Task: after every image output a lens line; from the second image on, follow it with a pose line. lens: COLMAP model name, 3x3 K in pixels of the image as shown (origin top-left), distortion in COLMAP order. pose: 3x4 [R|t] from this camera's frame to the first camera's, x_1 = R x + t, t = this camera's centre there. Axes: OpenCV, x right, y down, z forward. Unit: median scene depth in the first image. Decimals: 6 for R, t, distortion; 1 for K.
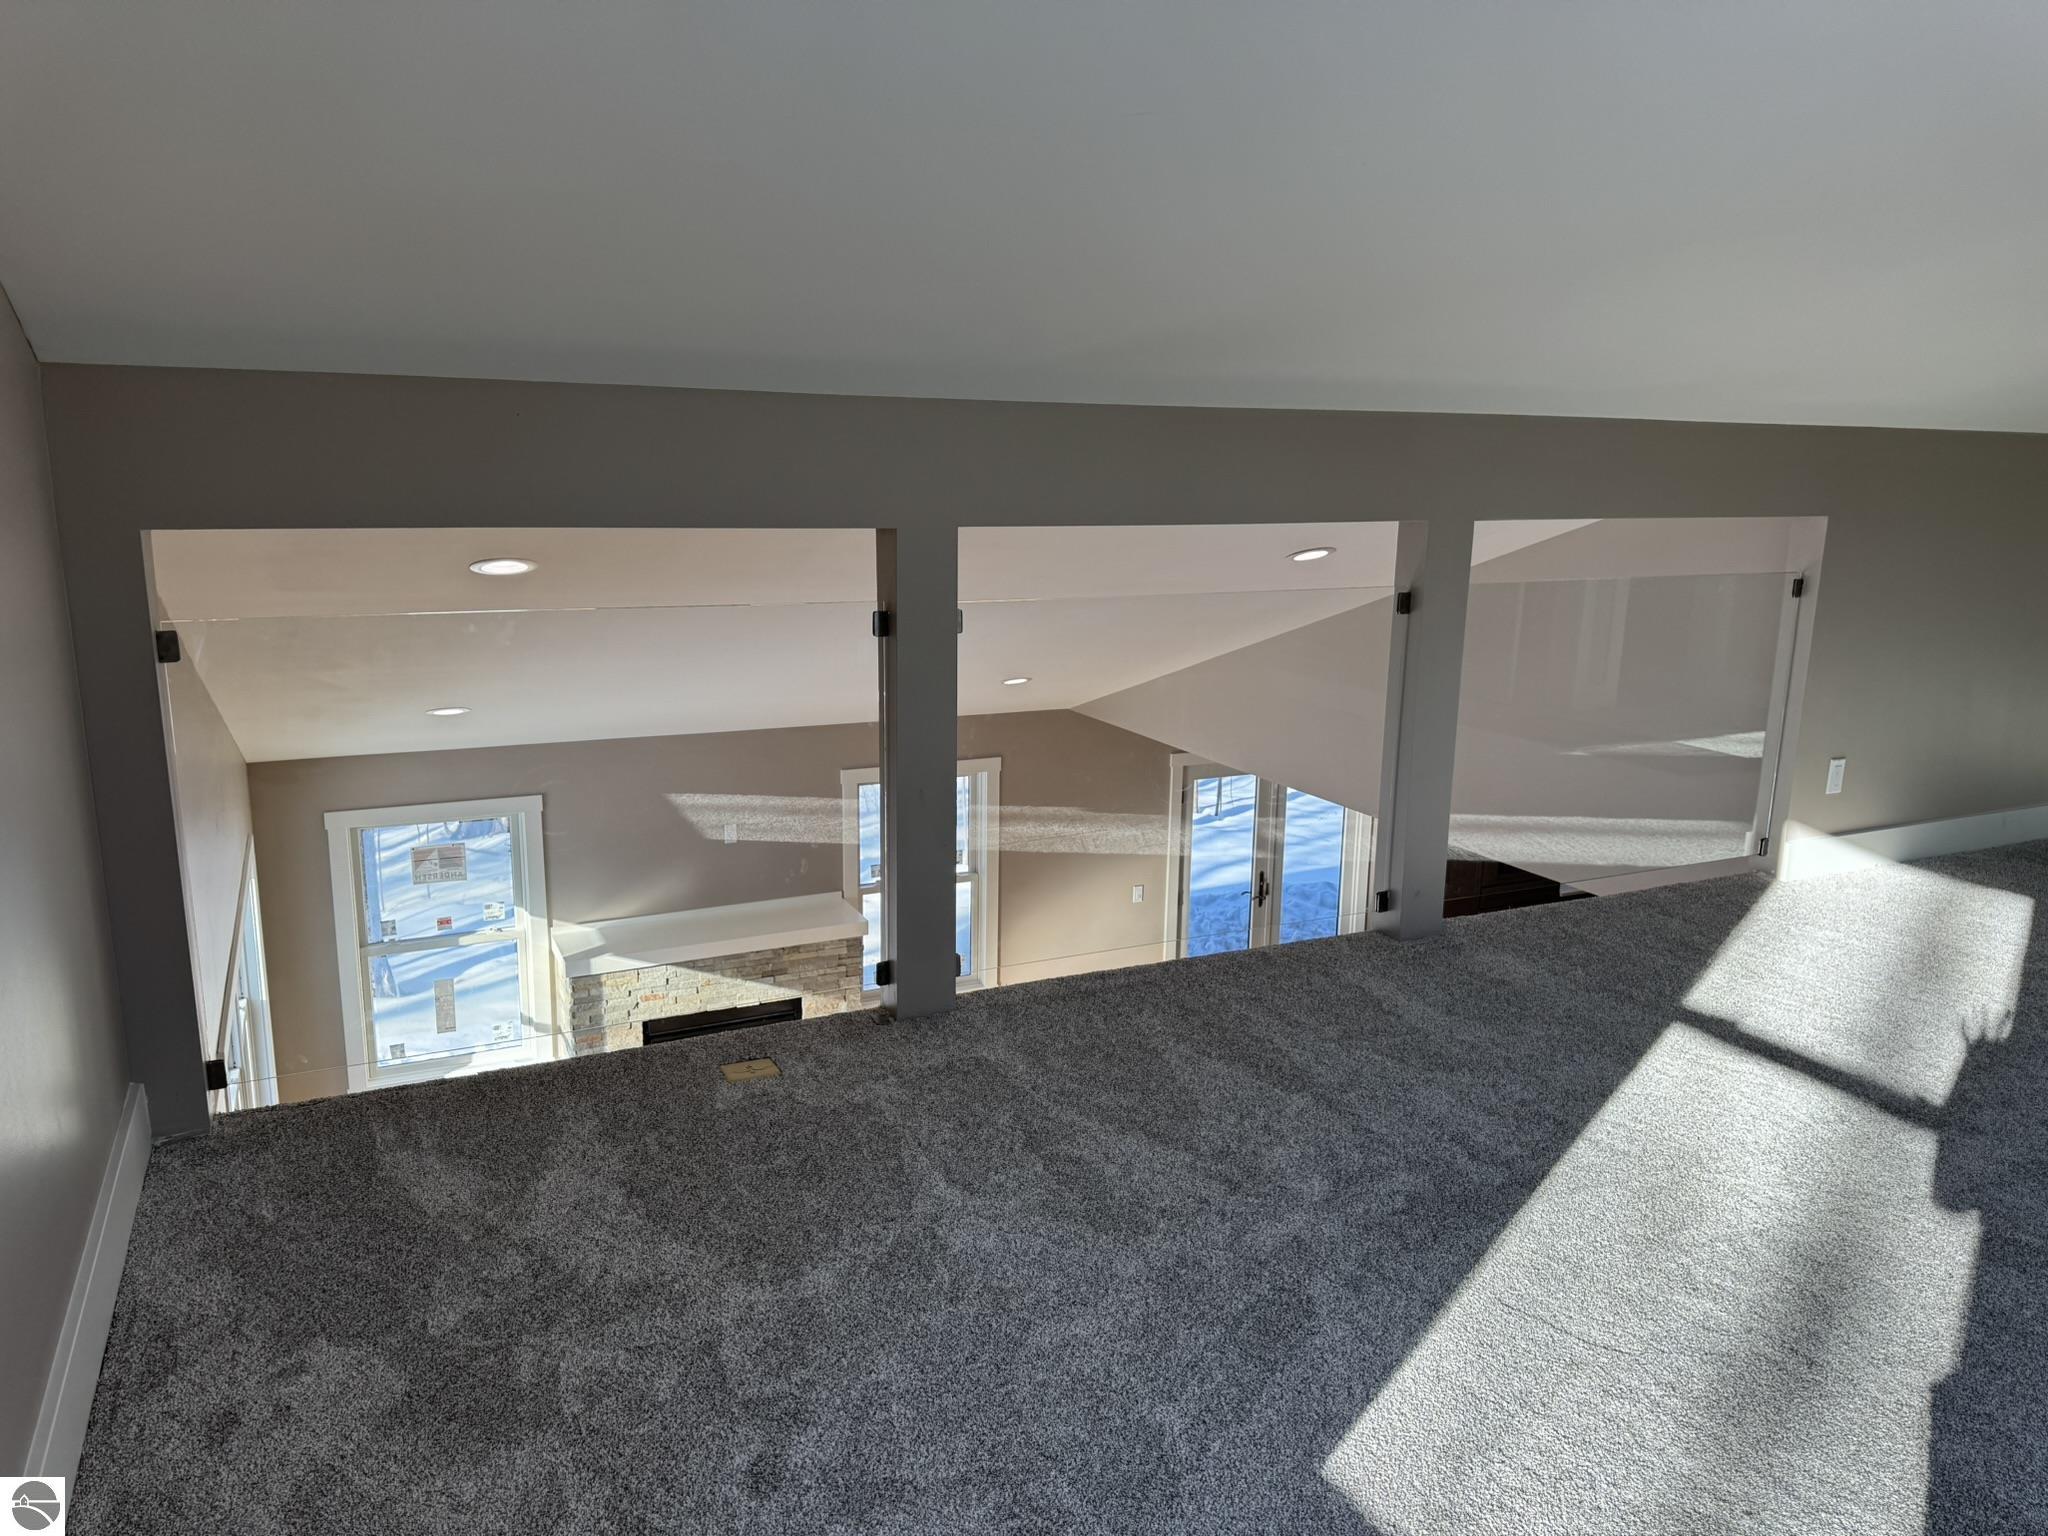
lens RADIAL K [[1433.1, 0, 1031.0], [0, 1433.1, 750.6], [0, 0, 1]] dist [-0.003954, -0.038841]
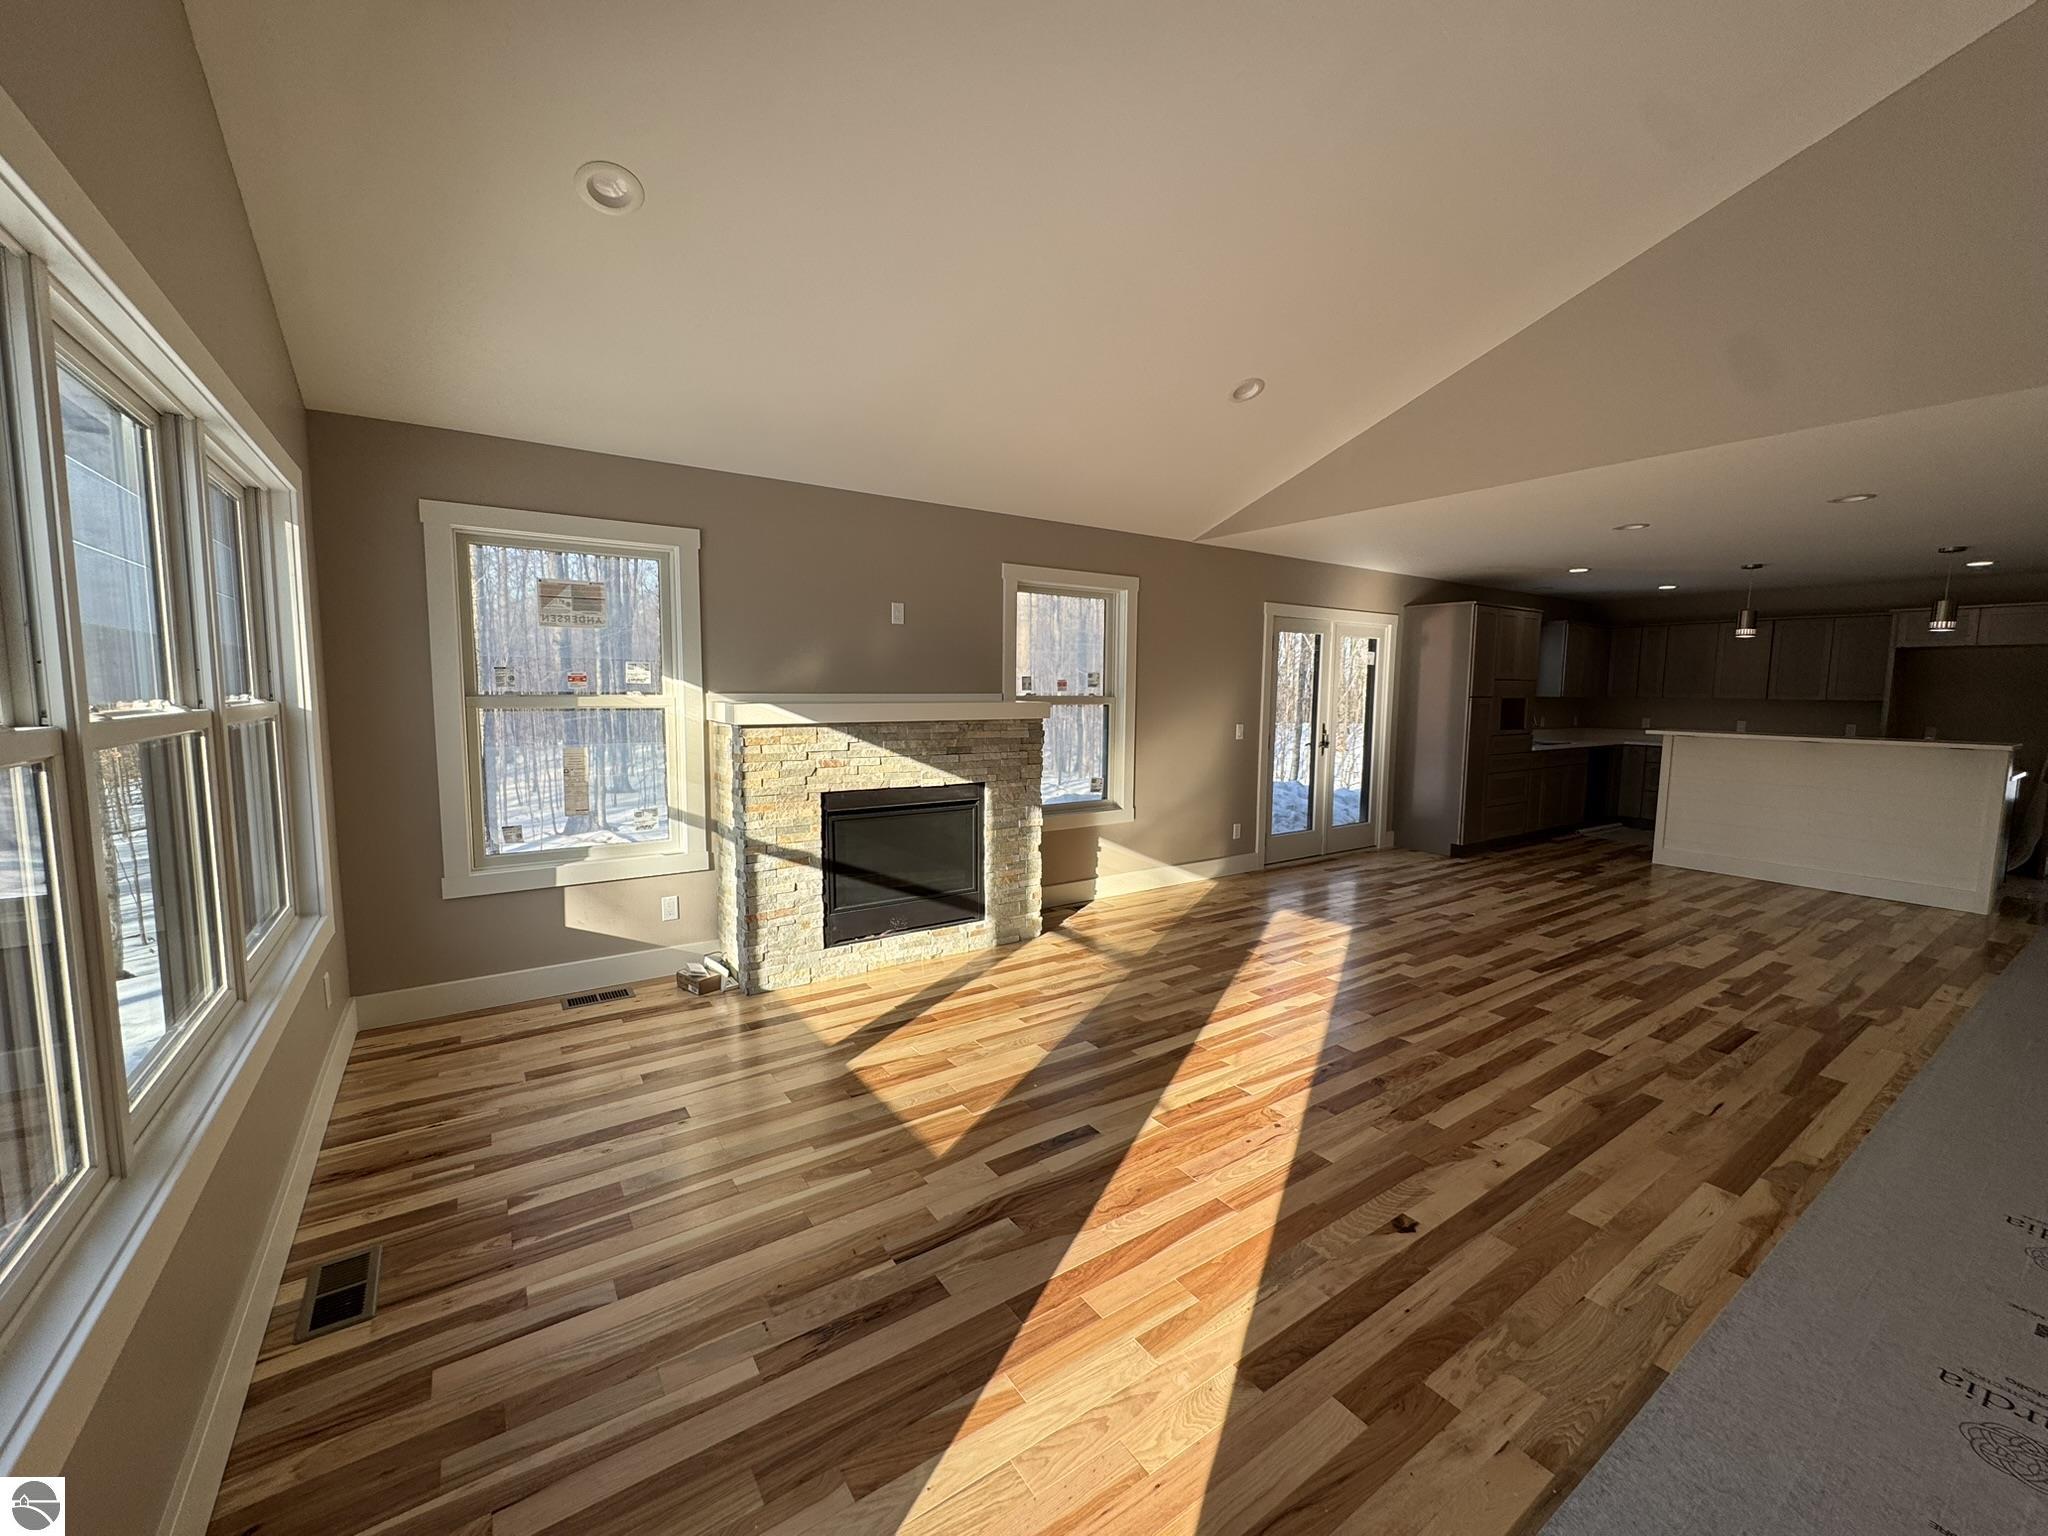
lens RADIAL K [[800.1, 0, 1021.2], [0, 800.1, 767.3], [0, 0, 1]] dist [-0.015233, -0.000465]
pose [[0.990548, -0.029833, 0.133881, -0.214053], [0.044941, 0.992772, -0.111285, 0.230400], [-0.129593, 0.116250, 0.984729, 0.507031]]
